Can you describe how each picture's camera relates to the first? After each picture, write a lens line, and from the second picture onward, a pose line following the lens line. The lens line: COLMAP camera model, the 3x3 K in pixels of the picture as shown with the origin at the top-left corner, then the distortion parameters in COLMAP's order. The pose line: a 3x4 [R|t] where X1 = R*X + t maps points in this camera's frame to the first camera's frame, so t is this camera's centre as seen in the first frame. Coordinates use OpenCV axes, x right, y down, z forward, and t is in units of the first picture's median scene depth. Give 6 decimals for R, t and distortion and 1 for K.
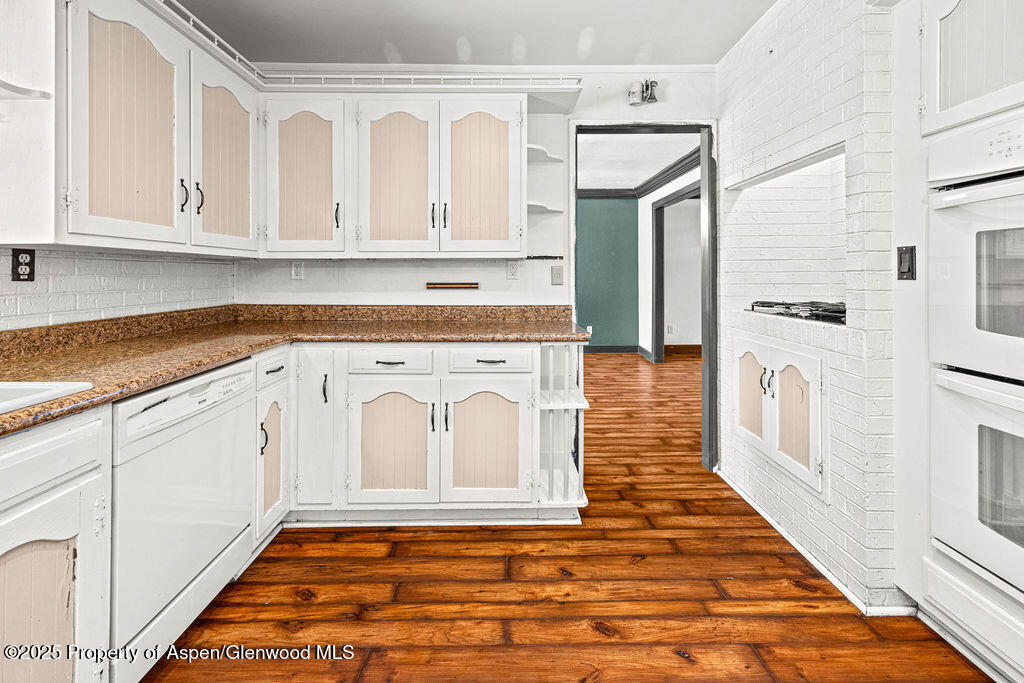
lens RADIAL K [[450.4, 0, 514.5], [0, 450.4, 273.4], [0, 0, 1]] dist [0.010927, -0.002055]
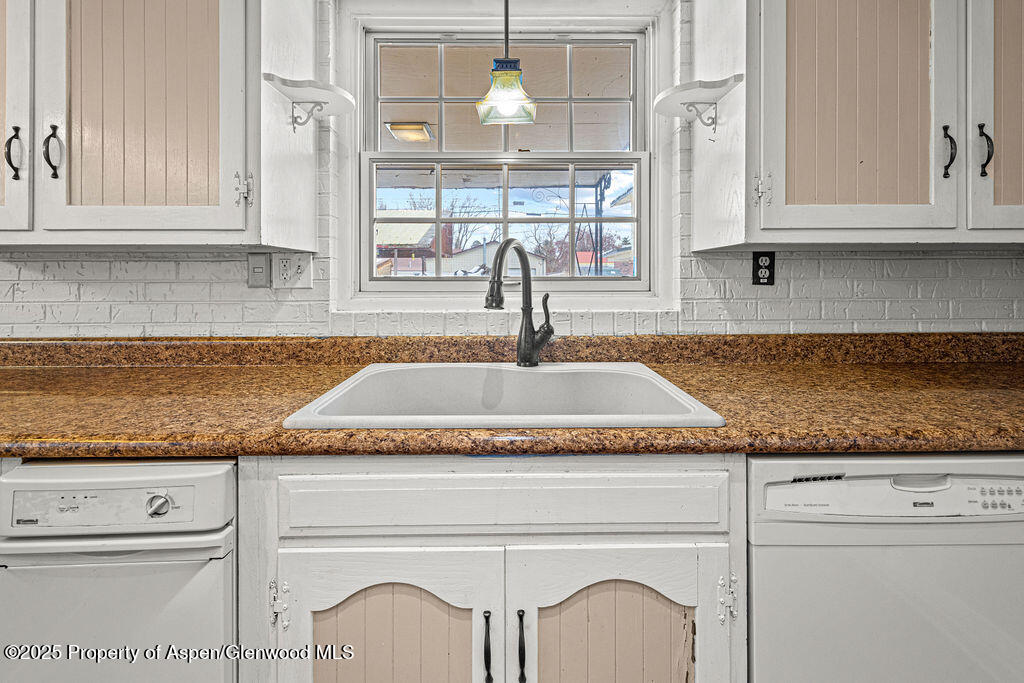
lens RADIAL K [[448.8, 0, 516.8], [0, 448.8, 277.7], [0, 0, 1]] dist [0.004468, 0.000037]
pose [[-0.010284, -0.002586, -0.999944, -0.096699], [0.004992, 0.999984, -0.002637, 0.001277], [0.999935, -0.005019, -0.010271, 0.389228]]
